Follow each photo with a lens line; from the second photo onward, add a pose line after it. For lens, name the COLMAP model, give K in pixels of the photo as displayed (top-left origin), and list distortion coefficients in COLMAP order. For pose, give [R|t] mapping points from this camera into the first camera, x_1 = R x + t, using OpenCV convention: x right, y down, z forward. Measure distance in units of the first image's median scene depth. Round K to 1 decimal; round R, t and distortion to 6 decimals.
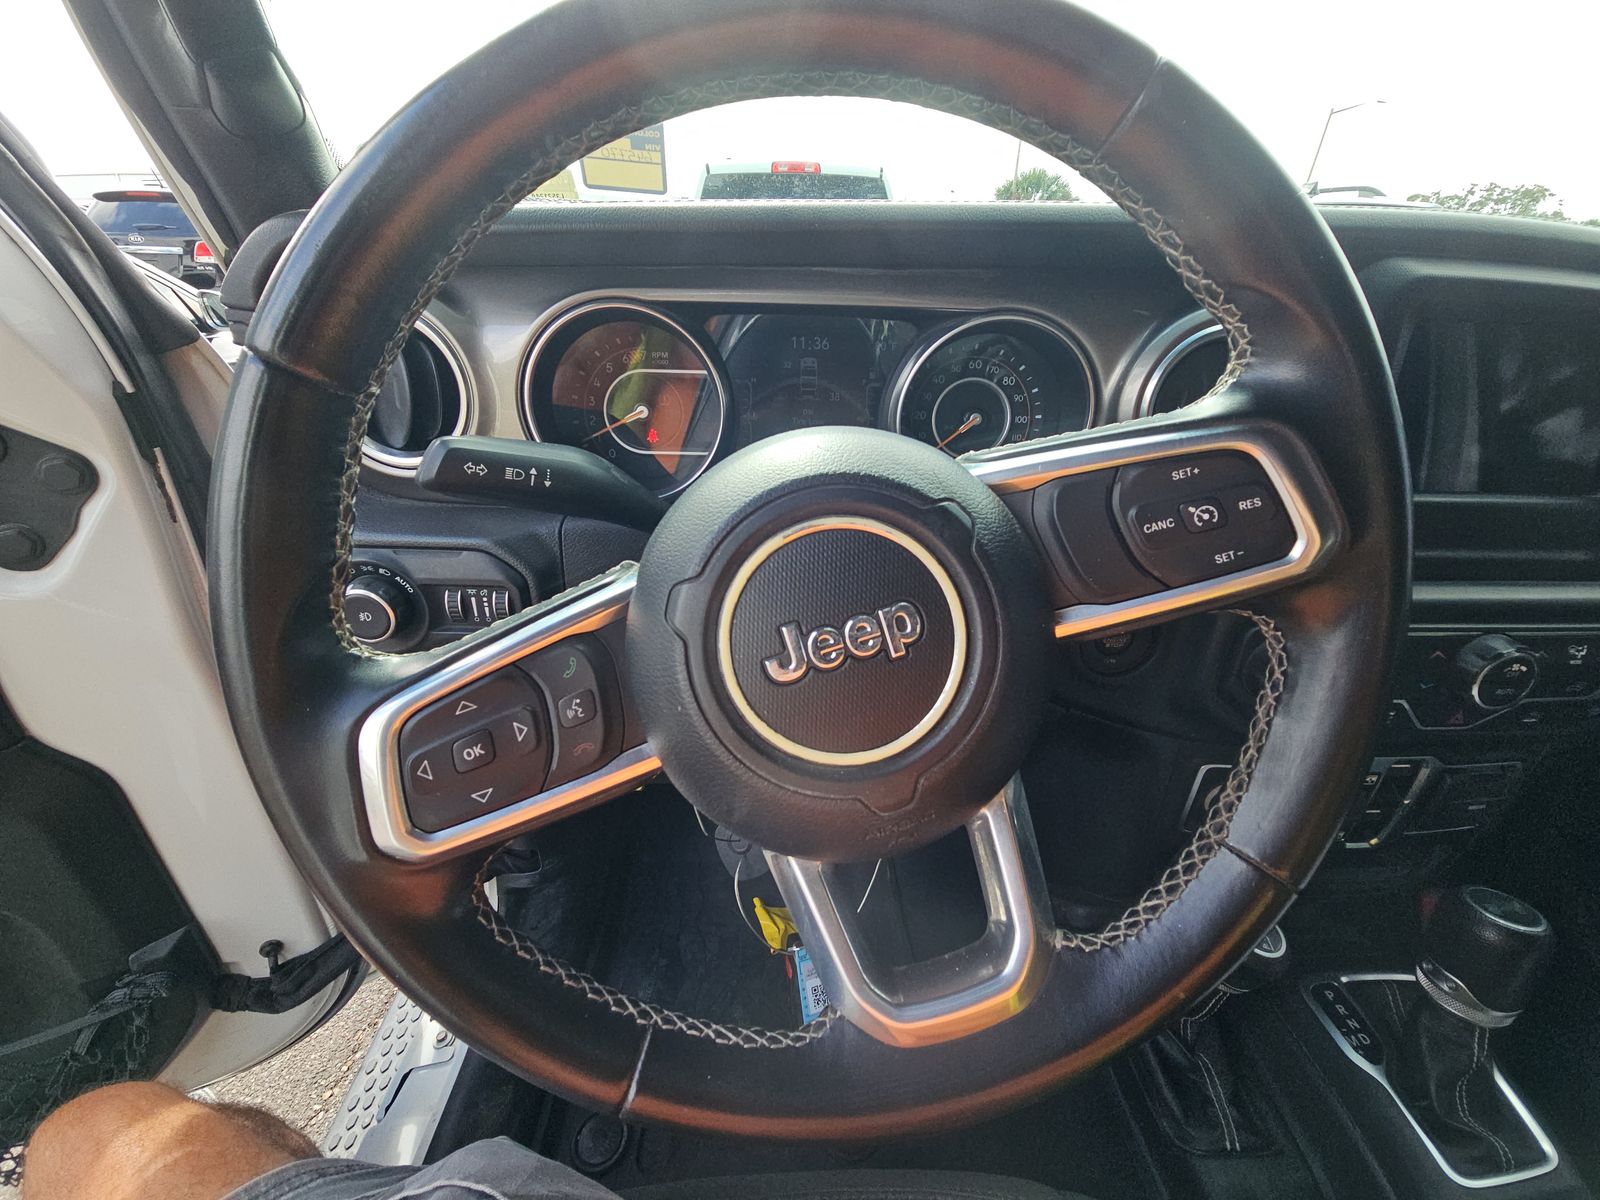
lens RADIAL K [[647.4, 0, 800.0], [0, 647.4, 600.0], [0, 0, 1]] dist [0.000233, 0.000261]
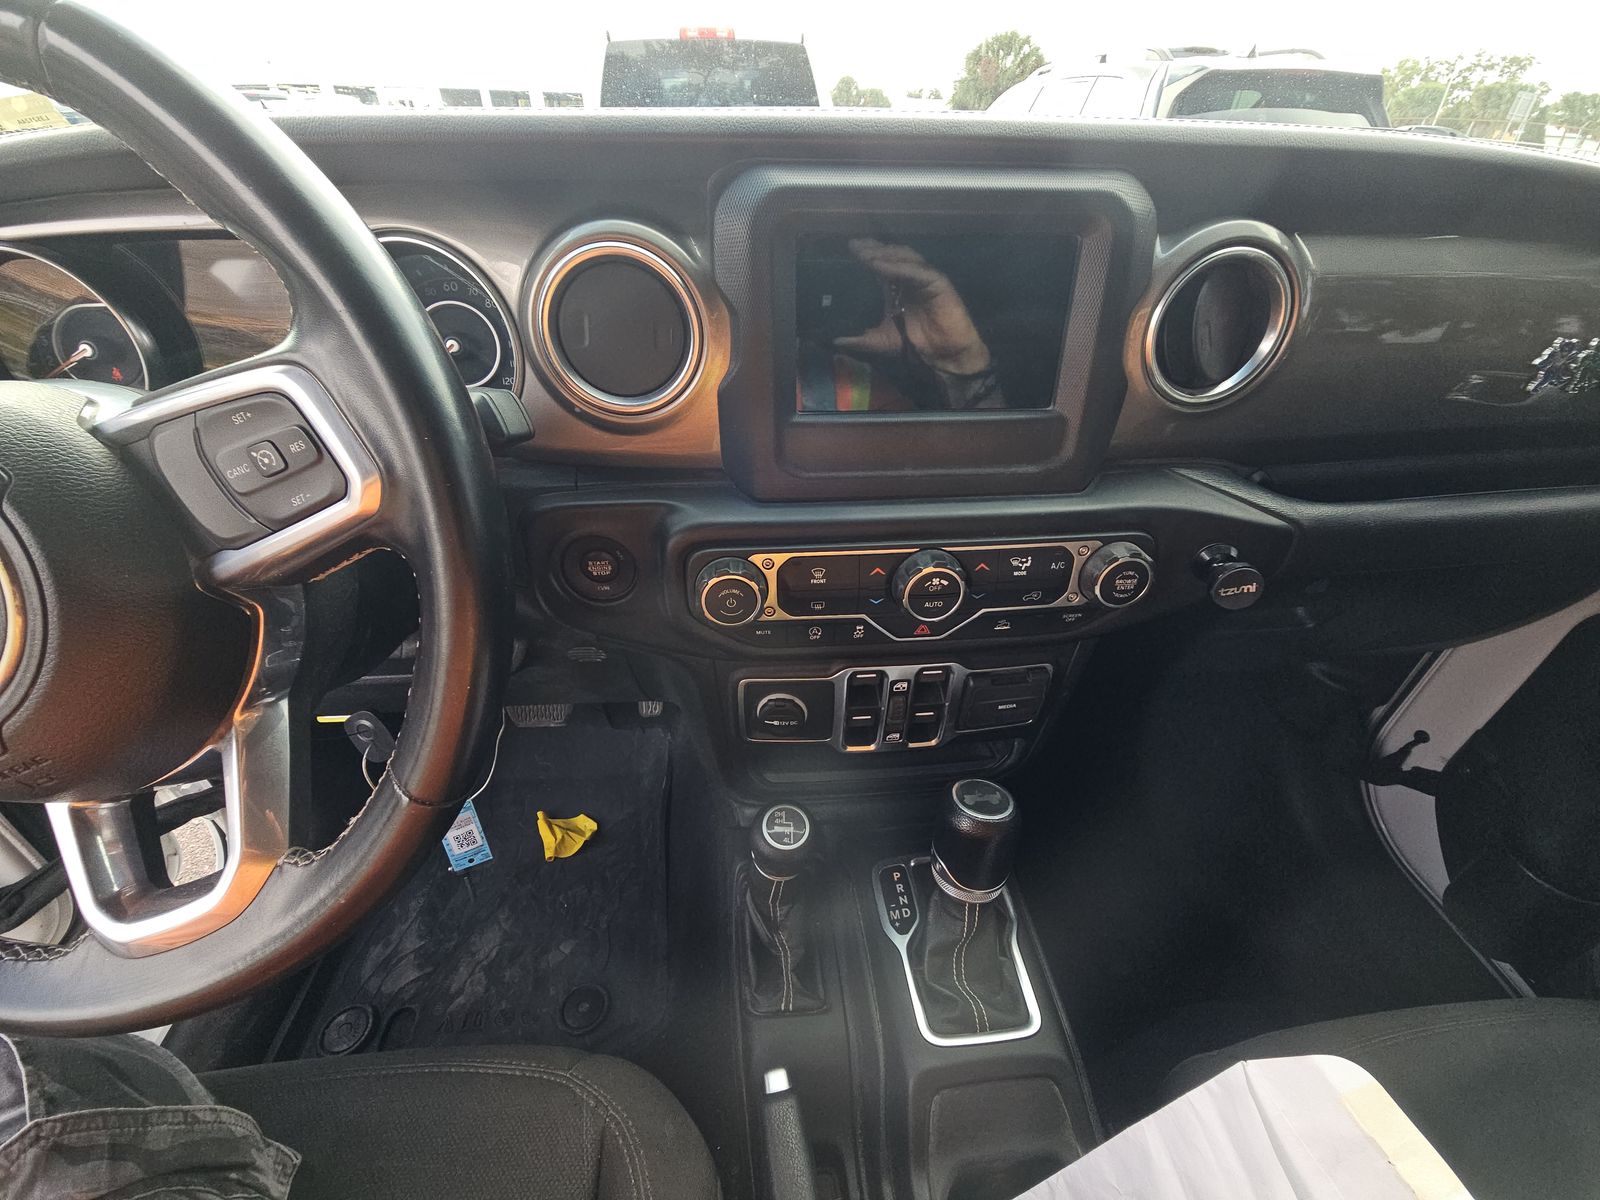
lens RADIAL K [[645.5, 0, 800.0], [0, 645.5, 600.0], [0, 0, 1]] dist [0.026503, -0.014297]
pose [[0.998940, -0.036721, 0.027752, 0.678350], [0.032859, 0.991142, 0.128681, -0.007545], [-0.032232, -0.127632, 0.991298, -0.036671]]
